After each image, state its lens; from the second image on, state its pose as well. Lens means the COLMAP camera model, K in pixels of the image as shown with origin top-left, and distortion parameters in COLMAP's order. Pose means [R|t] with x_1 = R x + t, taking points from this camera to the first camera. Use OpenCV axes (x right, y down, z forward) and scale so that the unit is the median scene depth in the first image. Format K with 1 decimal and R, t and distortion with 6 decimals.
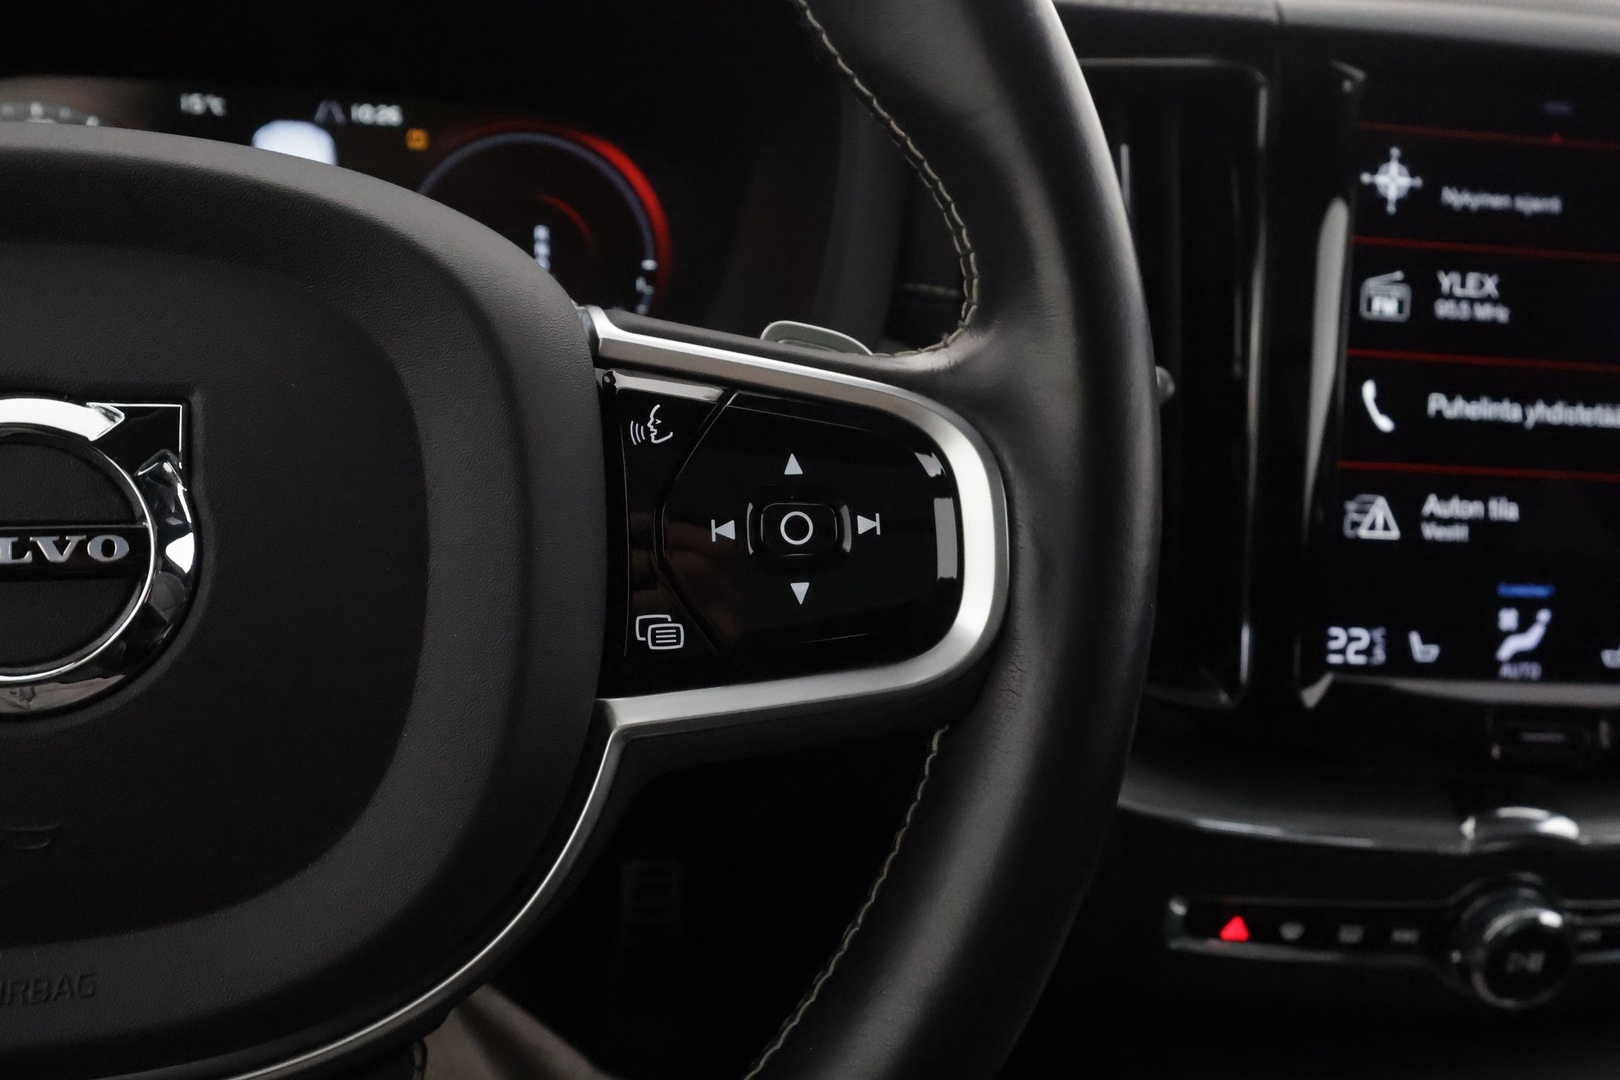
lens RADIAL K [[1280.1, 0, 814.0], [0, 1280.1, 548.4], [0, 0, 1]] dist [0.003708, 0.001216]
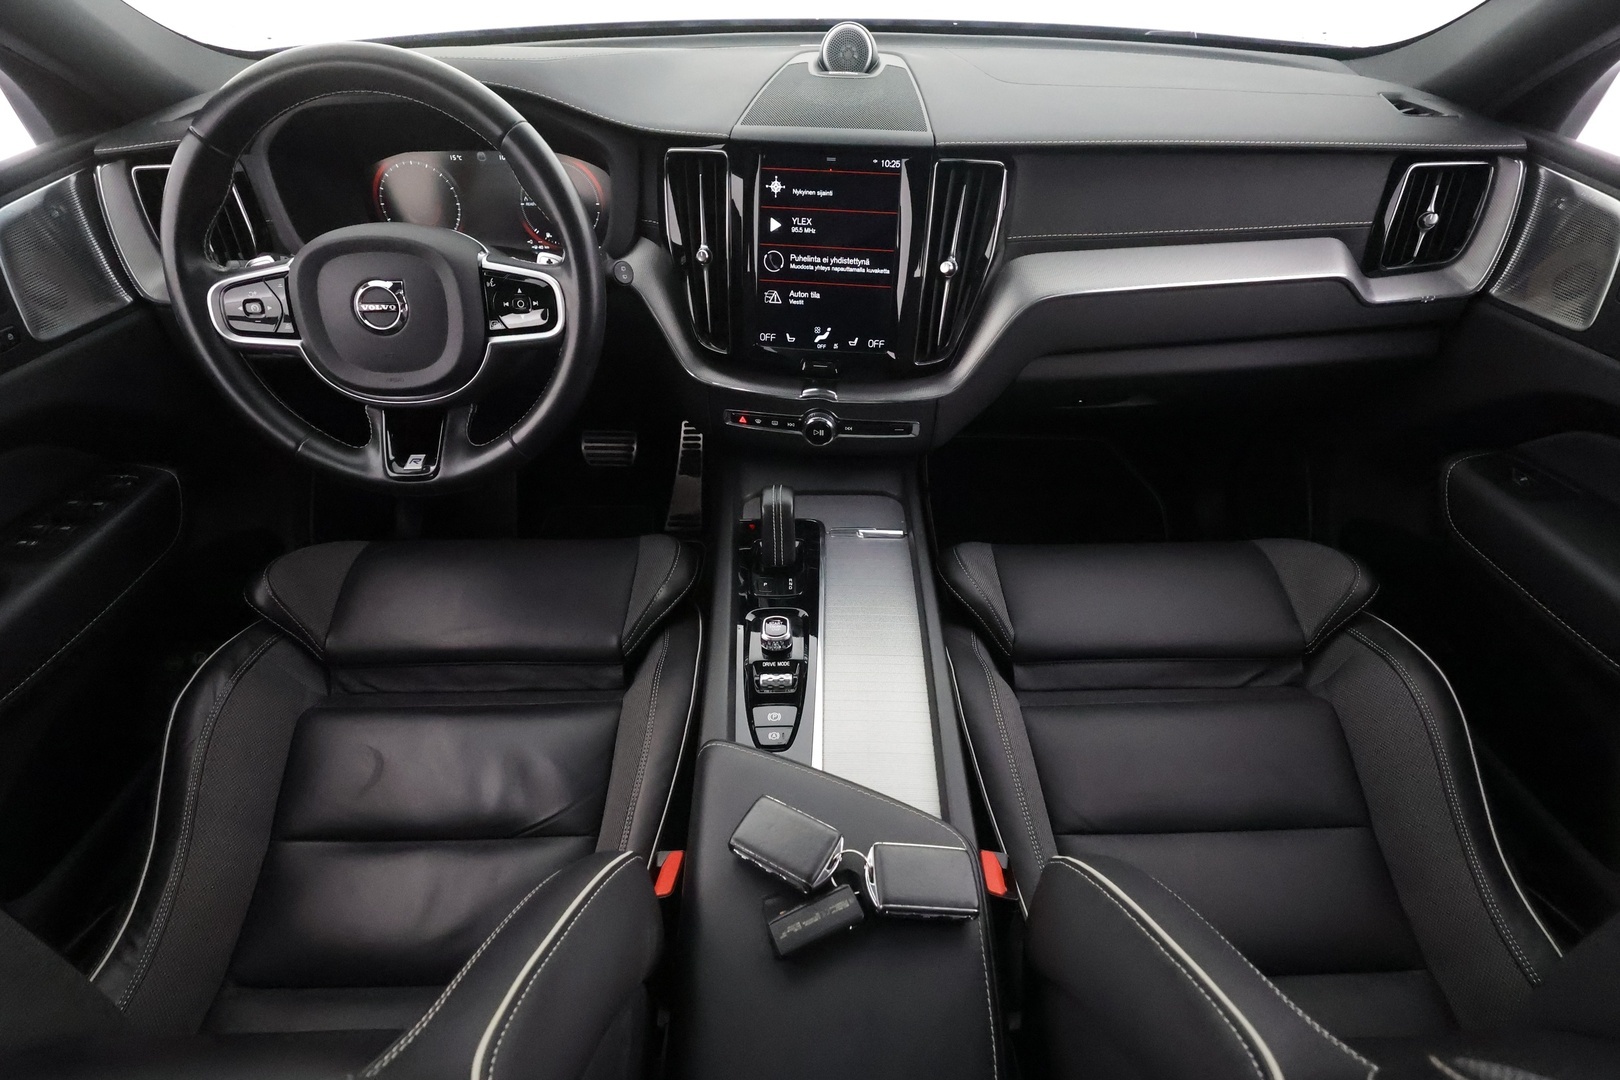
lens RADIAL K [[747.0, 0, 806.5], [0, 747.0, 541.4], [0, 0, 1]] dist [-0.003340, 0.004395]
pose [[0.974389, 0.086450, -0.207586, 0.982871], [-0.014086, 0.944798, 0.327349, -0.061052], [0.224427, -0.316042, 0.921819, -0.976809]]
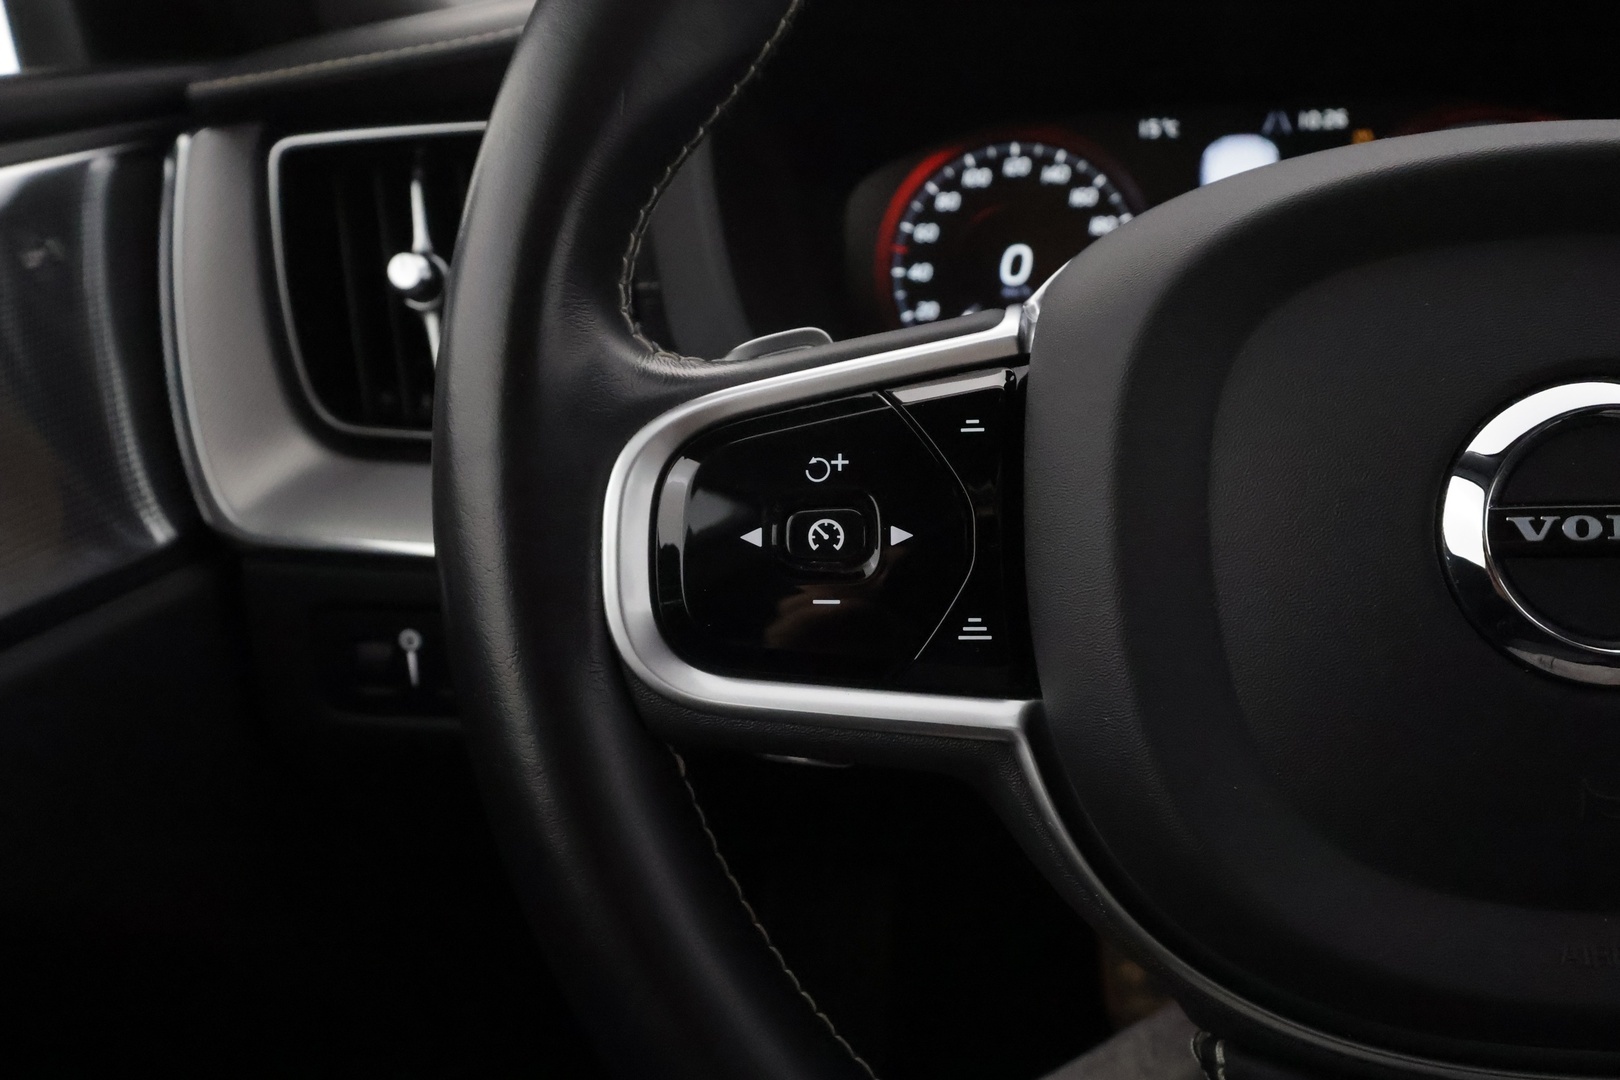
lens RADIAL K [[1280.1, 0, 833.9], [0, 1280.1, 573.4], [0, 0, 1]] dist [0.003708, 0.001216]
pose [[0.924406, 0.020991, -0.380833, -0.352773], [-0.019231, 0.999780, 0.008427, 0.019130], [0.380926, -0.000466, 0.924606, -0.088426]]
